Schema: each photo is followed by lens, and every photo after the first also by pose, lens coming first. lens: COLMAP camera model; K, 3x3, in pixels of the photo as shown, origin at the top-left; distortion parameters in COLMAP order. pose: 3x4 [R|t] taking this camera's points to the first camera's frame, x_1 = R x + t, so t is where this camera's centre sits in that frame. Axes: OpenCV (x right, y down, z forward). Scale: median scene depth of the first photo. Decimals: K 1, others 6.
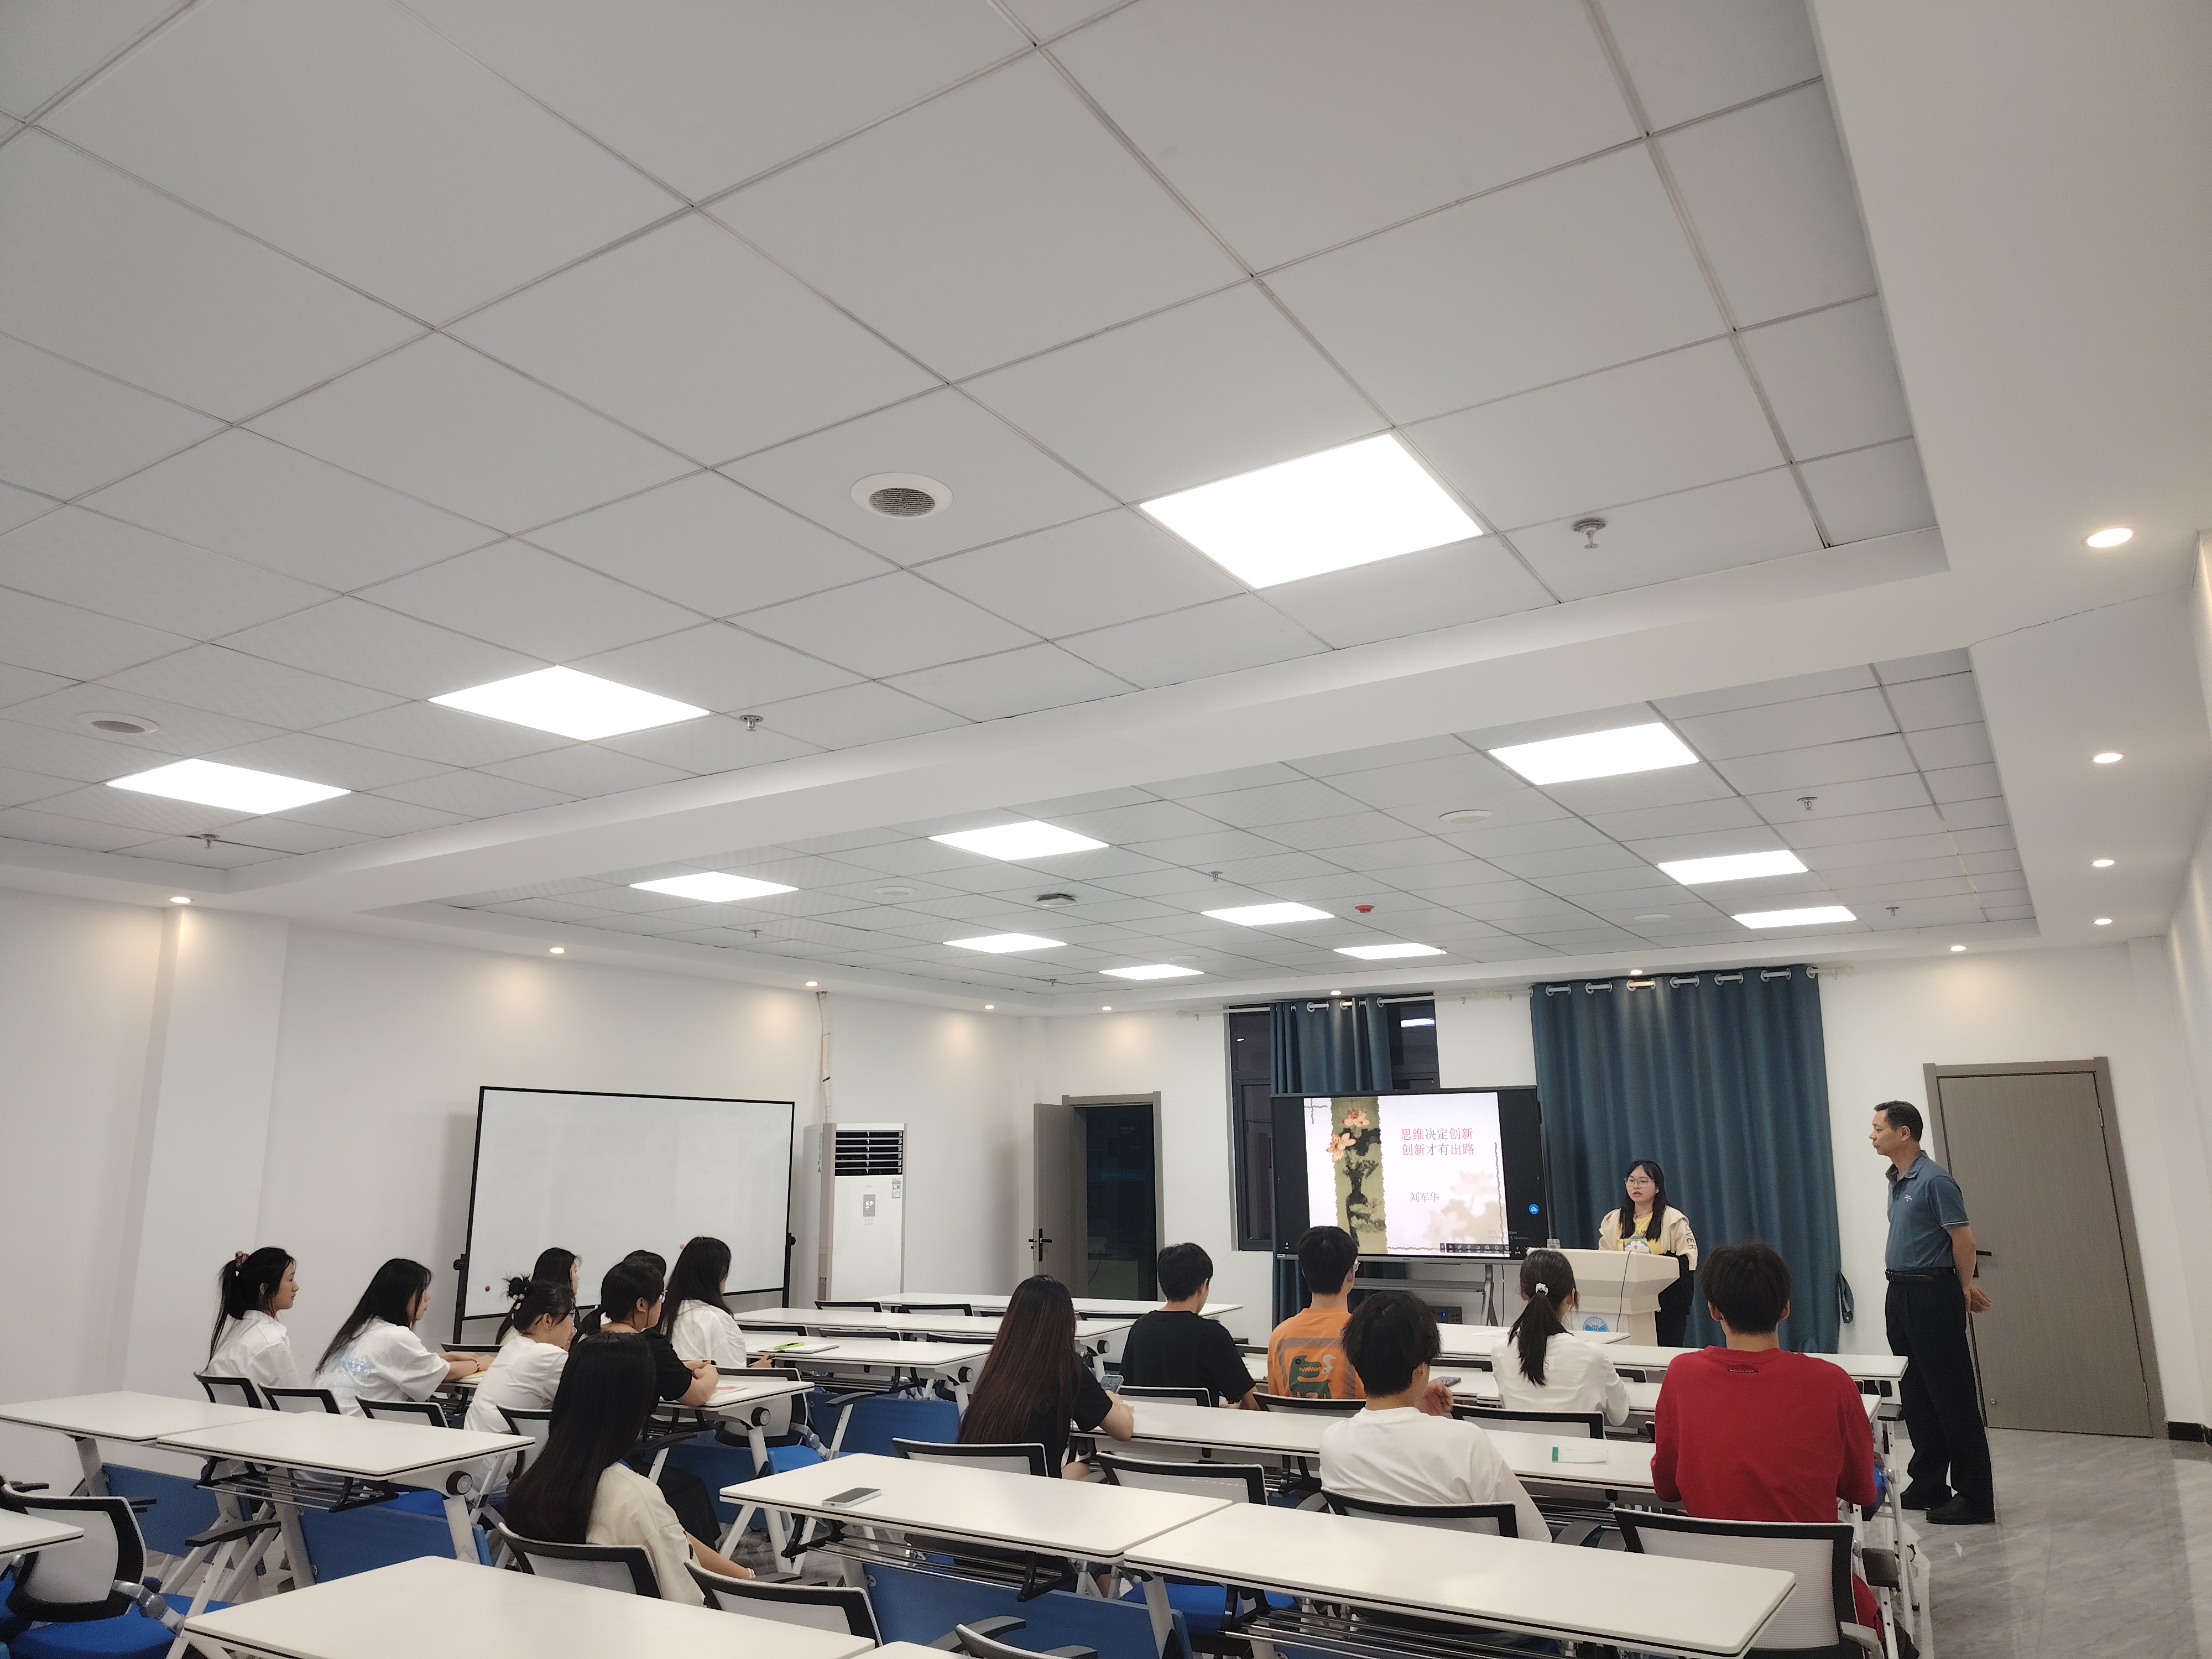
lens RADIAL K [[1508.2, 0, 1101.7], [0, 1508.2, 825.6], [0, 0, 1]] dist [0.013125, -0.004549]
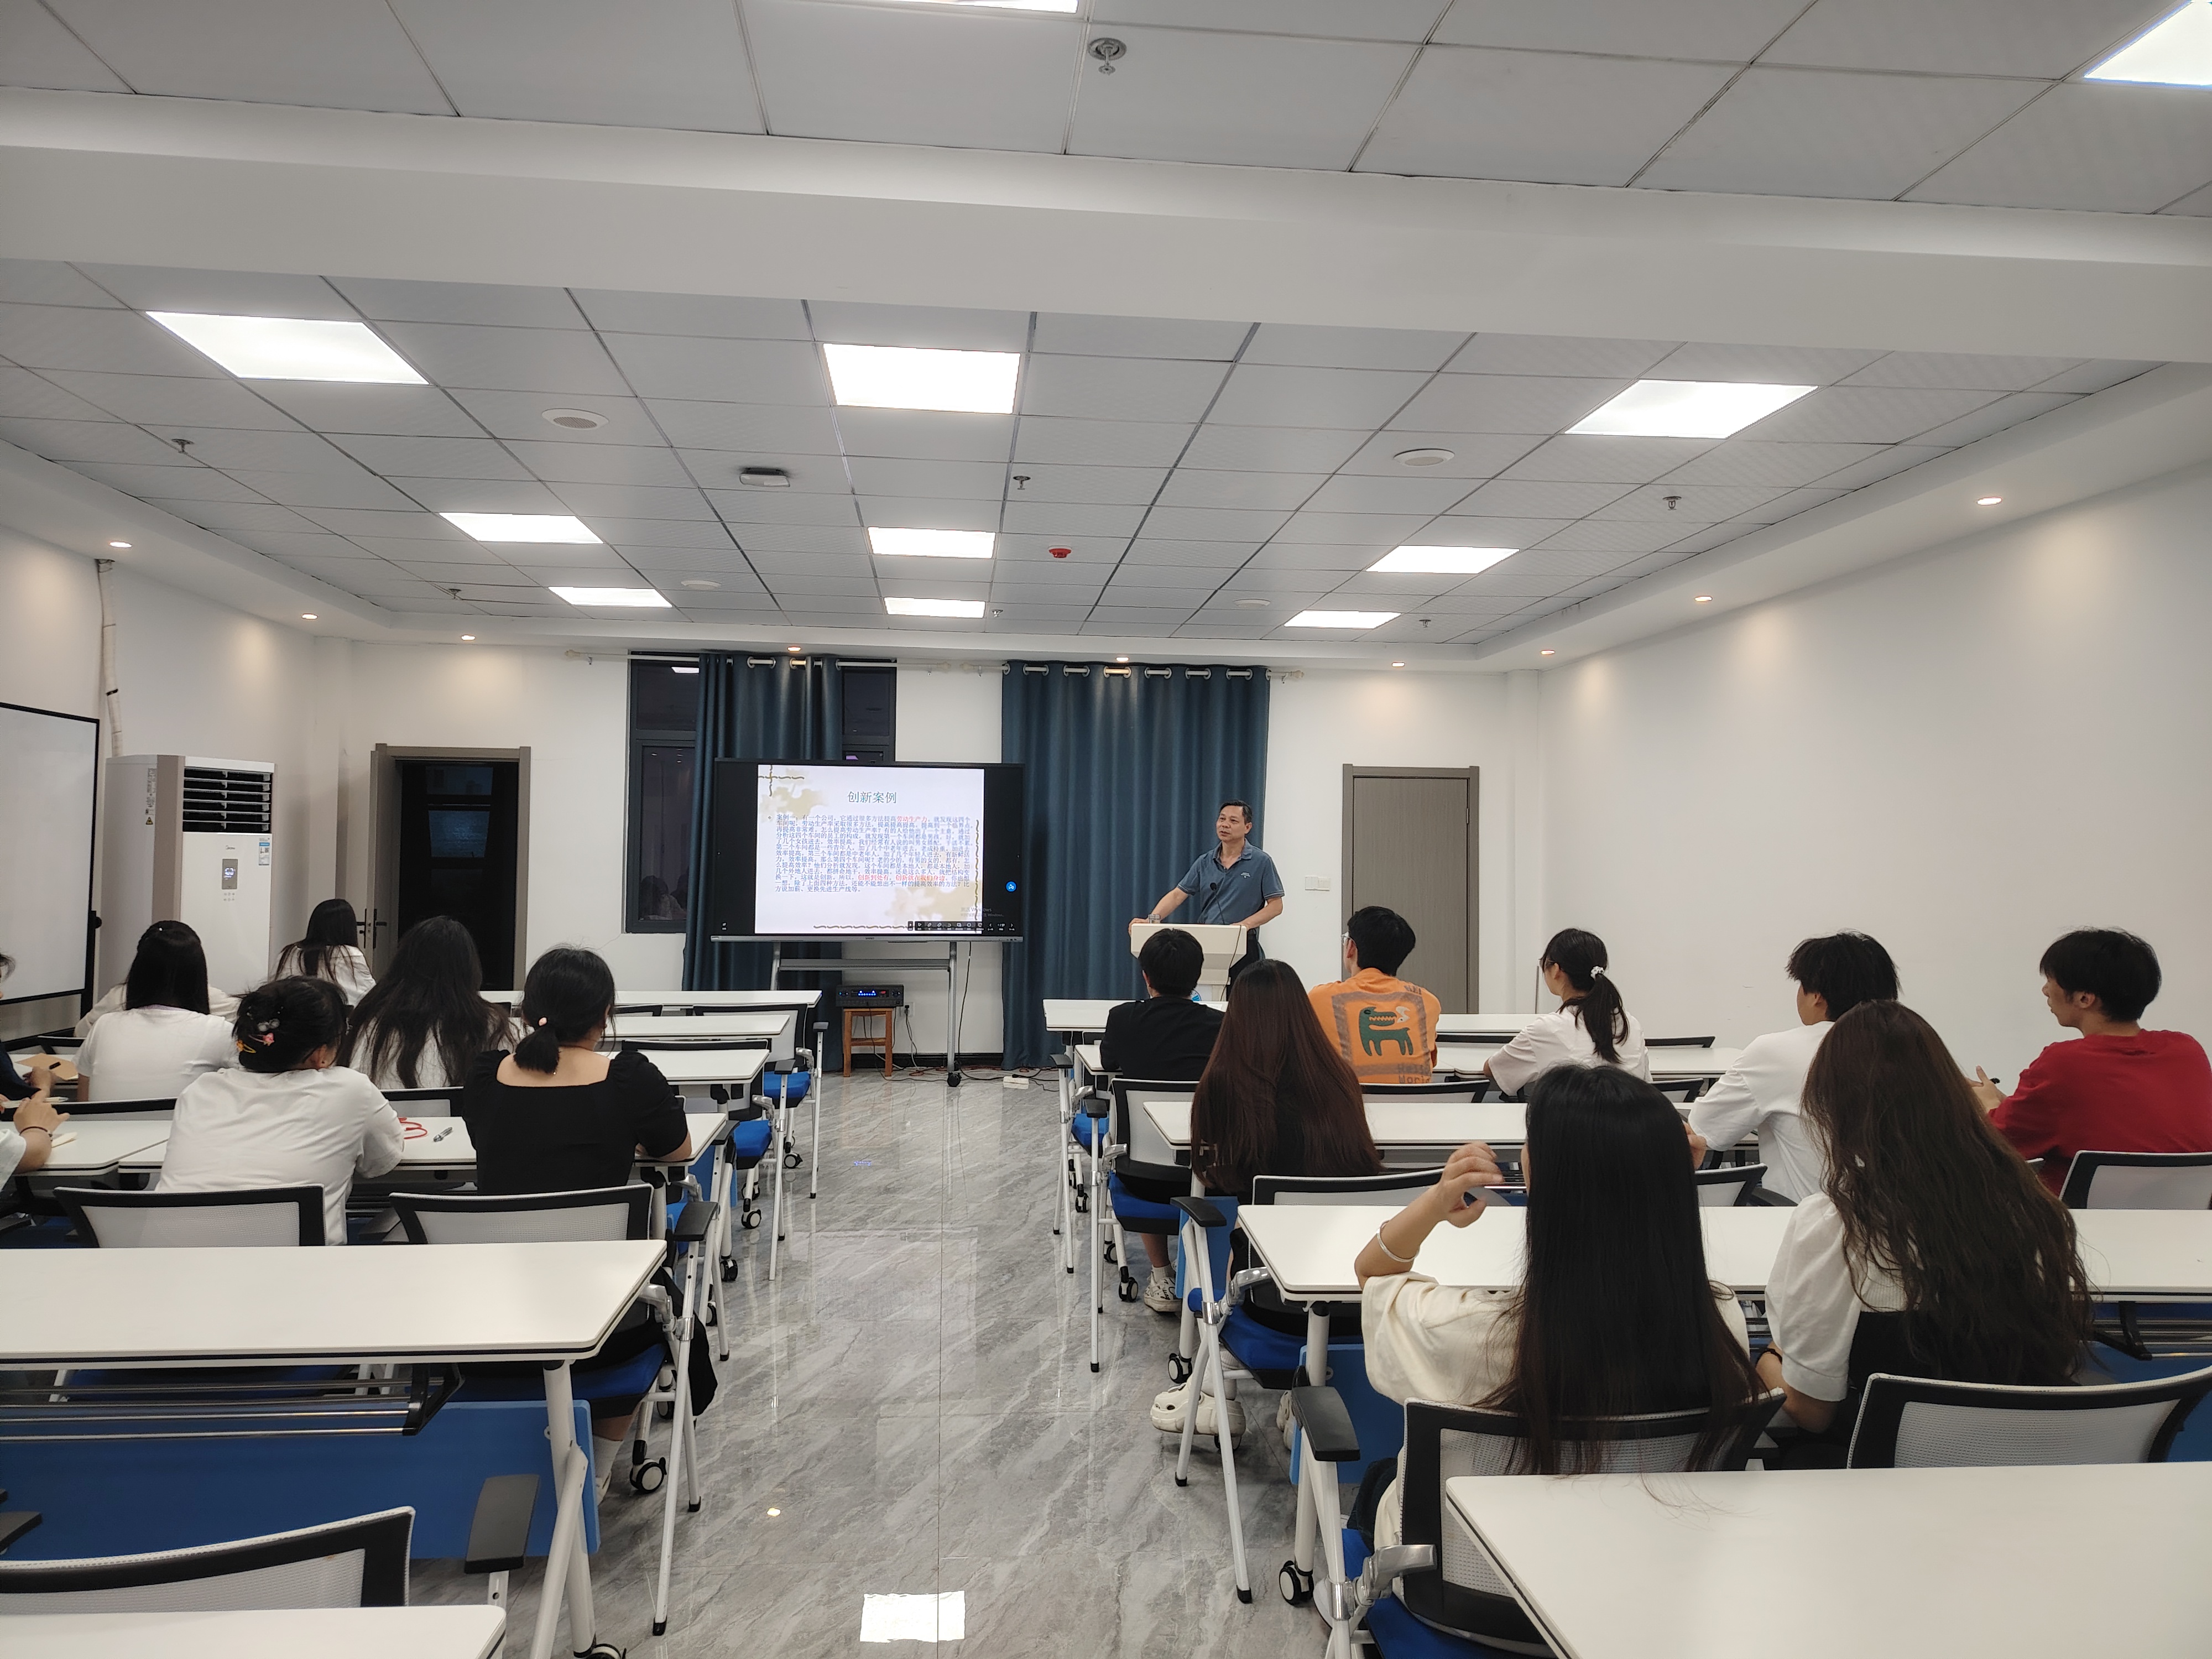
lens RADIAL K [[1508.2, 0, 1108.1], [0, 1508.2, 827.3], [0, 0, 1]] dist [0.013125, -0.004549]
pose [[0.781374, 0.033812, 0.623147, -0.272211], [-0.156602, 0.977205, 0.143343, 0.063439], [-0.604095, -0.209590, 0.768857, 0.207970]]
